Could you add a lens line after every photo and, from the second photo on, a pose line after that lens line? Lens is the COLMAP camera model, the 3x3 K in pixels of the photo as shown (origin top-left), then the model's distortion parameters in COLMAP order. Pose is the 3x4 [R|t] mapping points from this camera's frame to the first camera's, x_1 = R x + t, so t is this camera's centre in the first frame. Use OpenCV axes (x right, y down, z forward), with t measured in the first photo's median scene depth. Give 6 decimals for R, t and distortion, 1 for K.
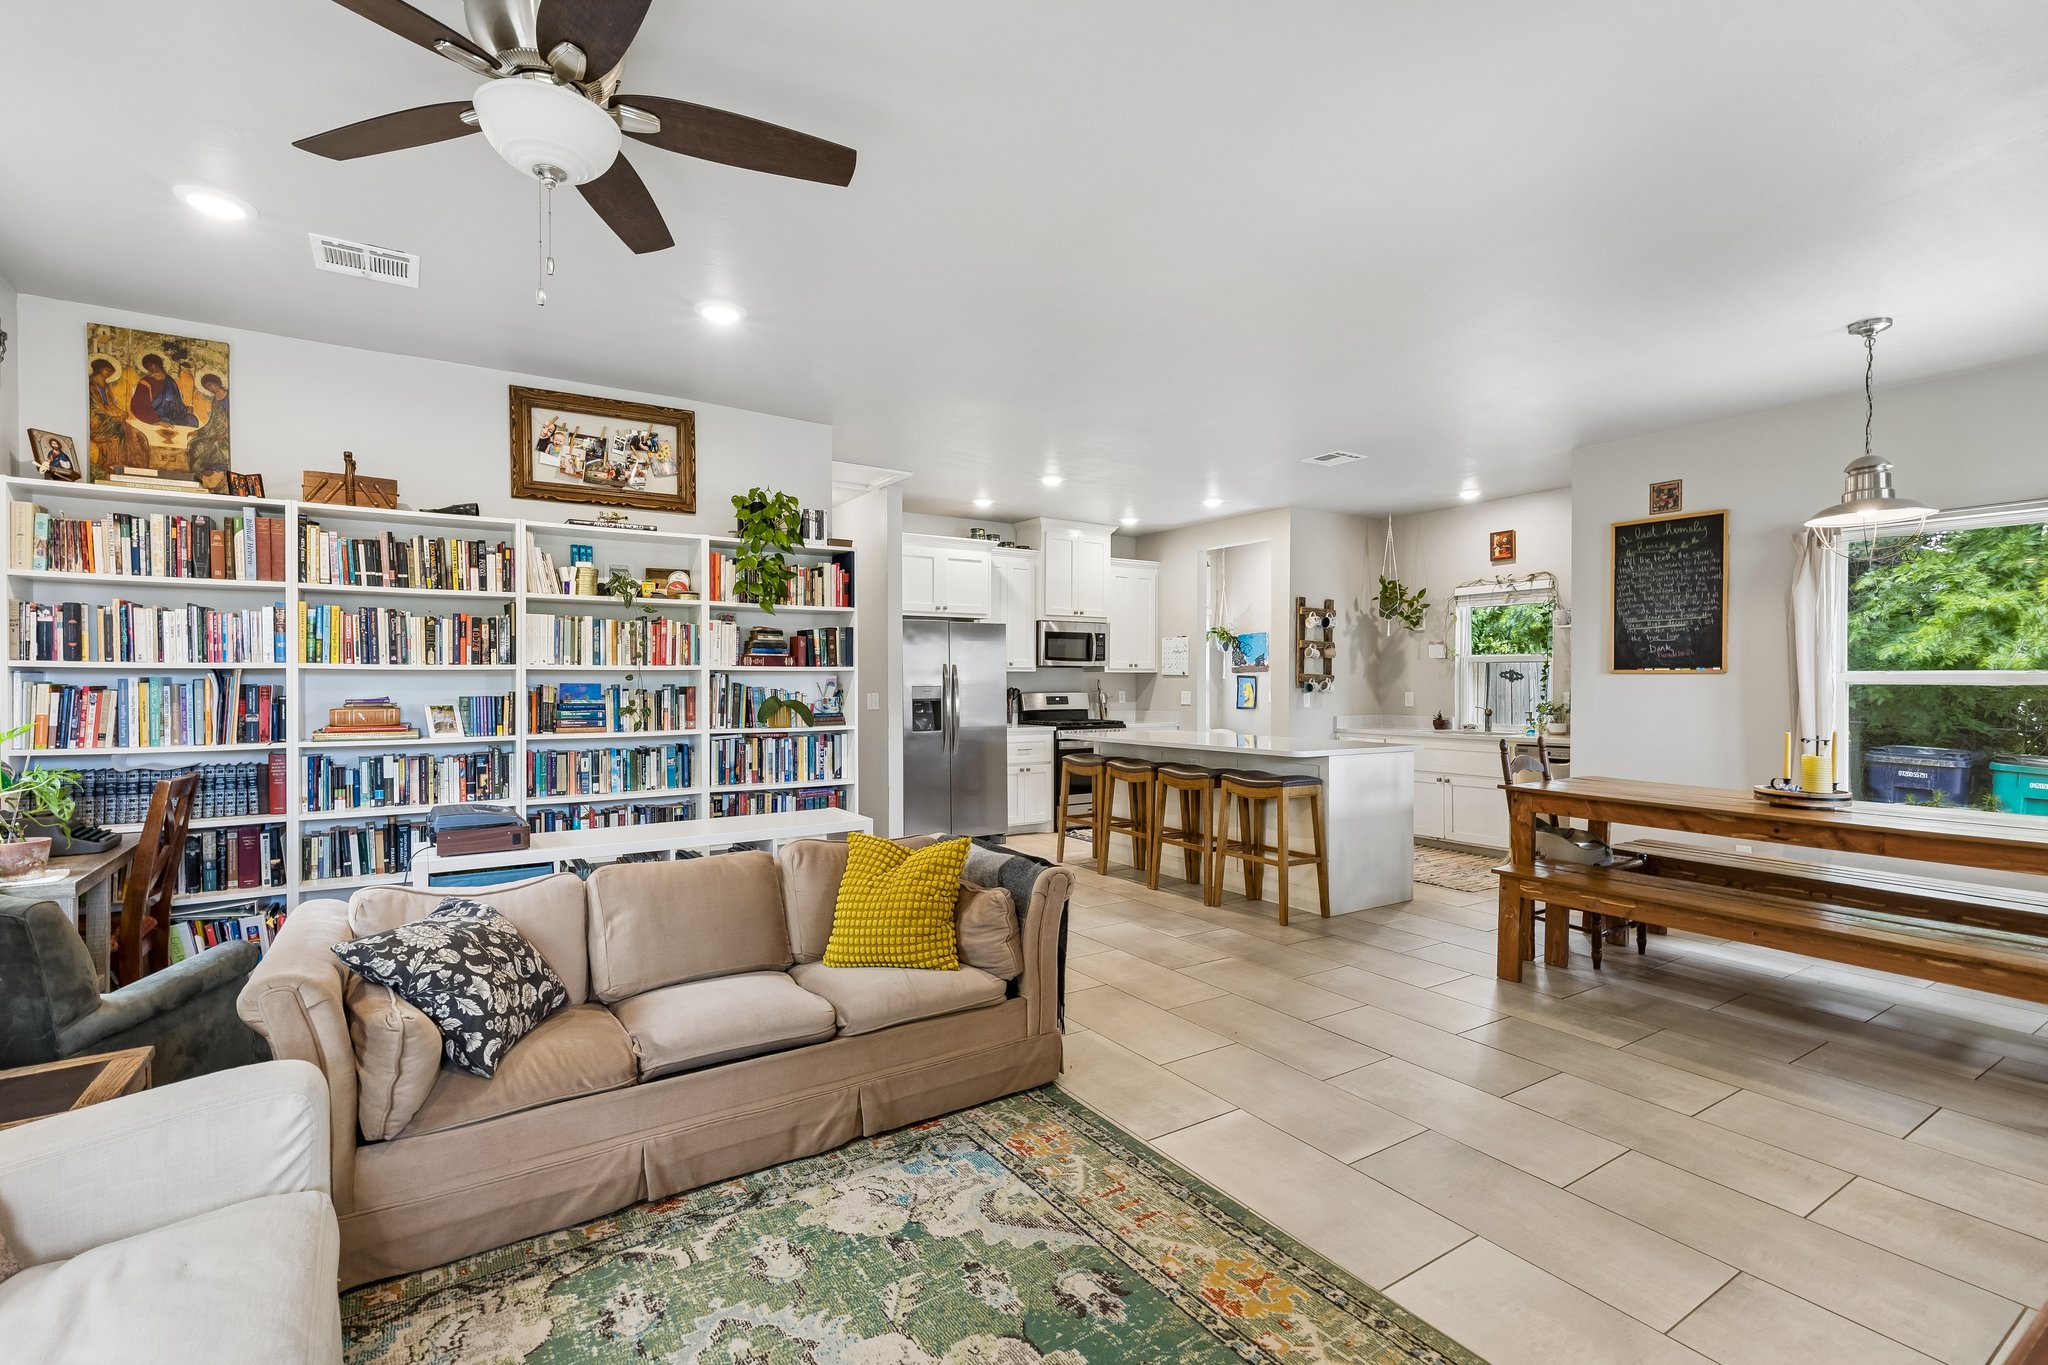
lens RADIAL K [[927.9, 0, 1022.2], [0, 927.9, 684.6], [0, 0, 1]] dist [0.010413, -0.000110]
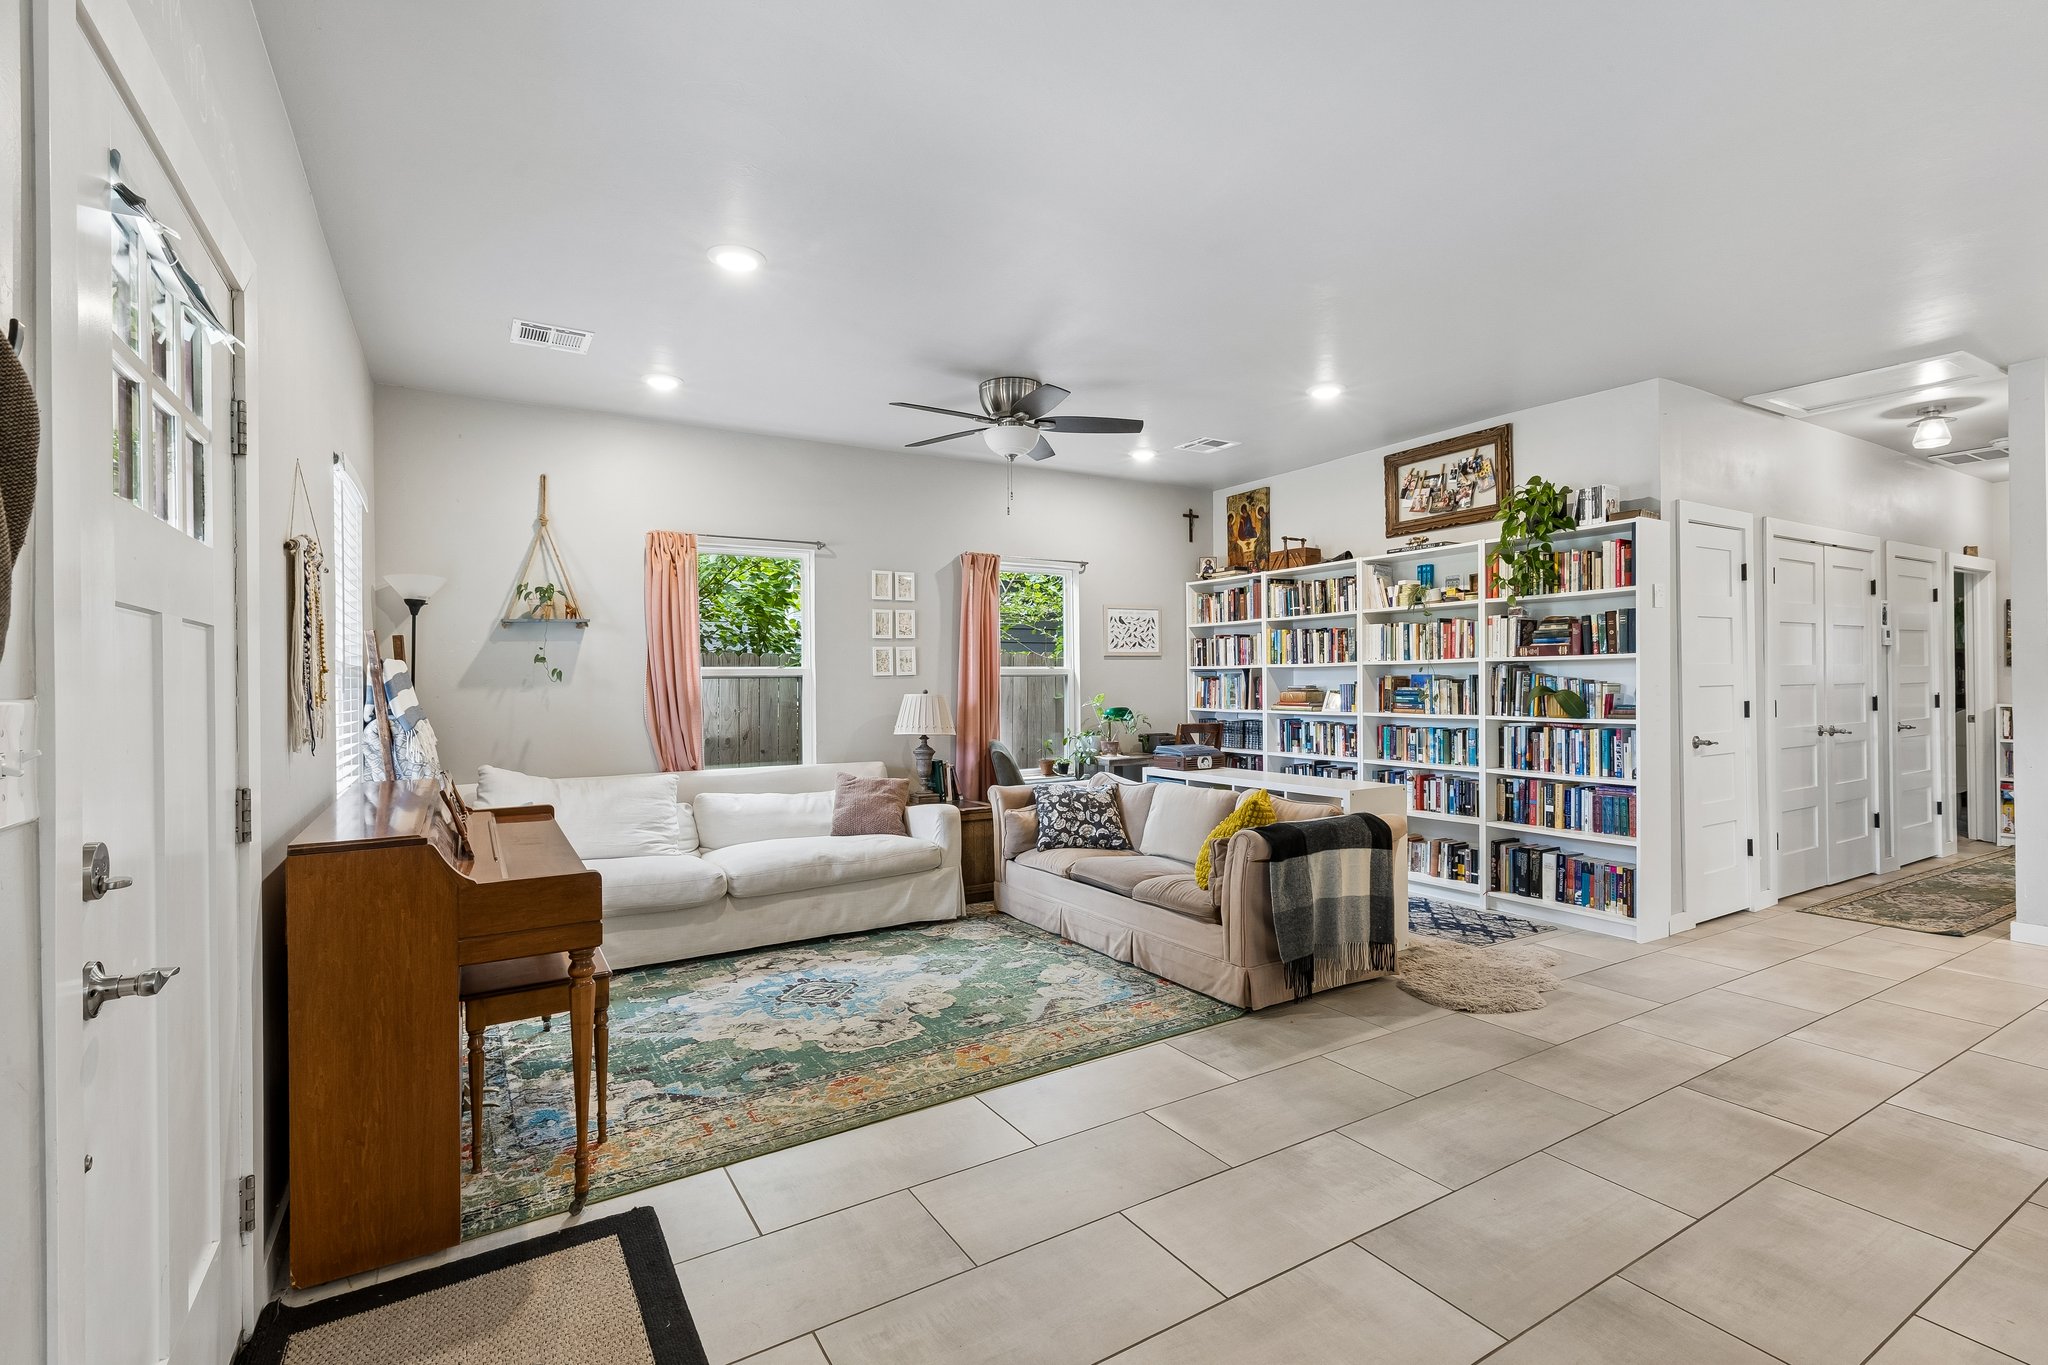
lens RADIAL K [[927.9, 0, 1022.2], [0, 927.9, 684.6], [0, 0, 1]] dist [0.010413, -0.000110]
pose [[-0.030270, 0.003673, -0.999535, 0.899031], [0.005877, 0.999977, 0.003497, 0.005178], [0.999524, -0.005769, -0.030291, 0.555279]]
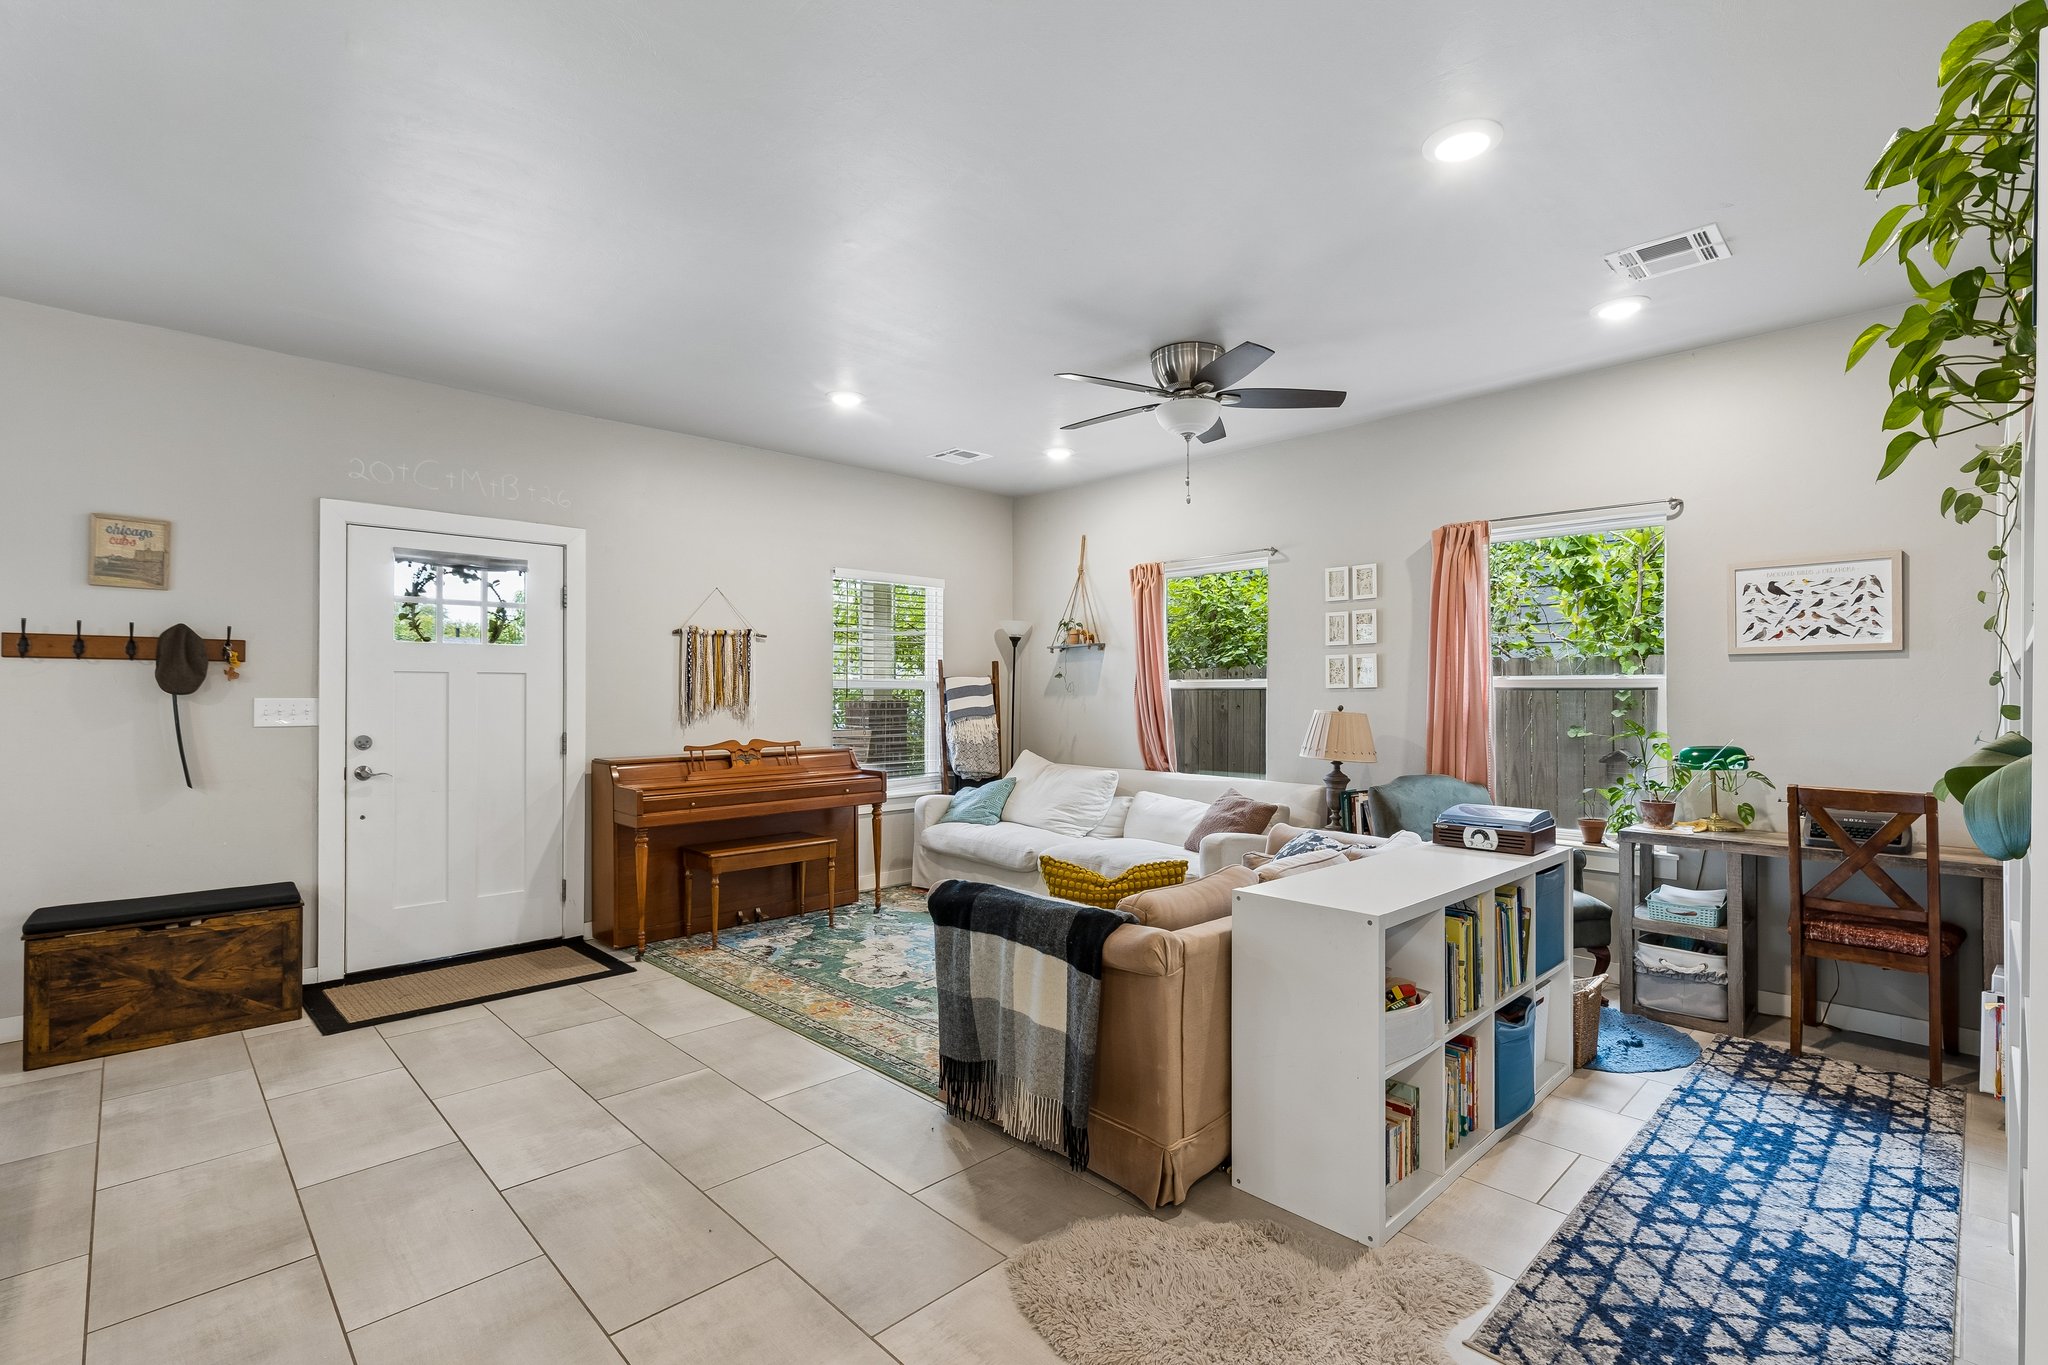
lens RADIAL K [[931.3, 0, 1032.6], [0, 931.3, 676.1], [0, 0, 1]] dist [0.012825, -0.000244]
pose [[-0.980905, -0.005781, -0.194404, 0.102990], [-0.003173, 0.999901, -0.013724, -0.002862], [0.194464, -0.012845, -0.980826, 1.462154]]
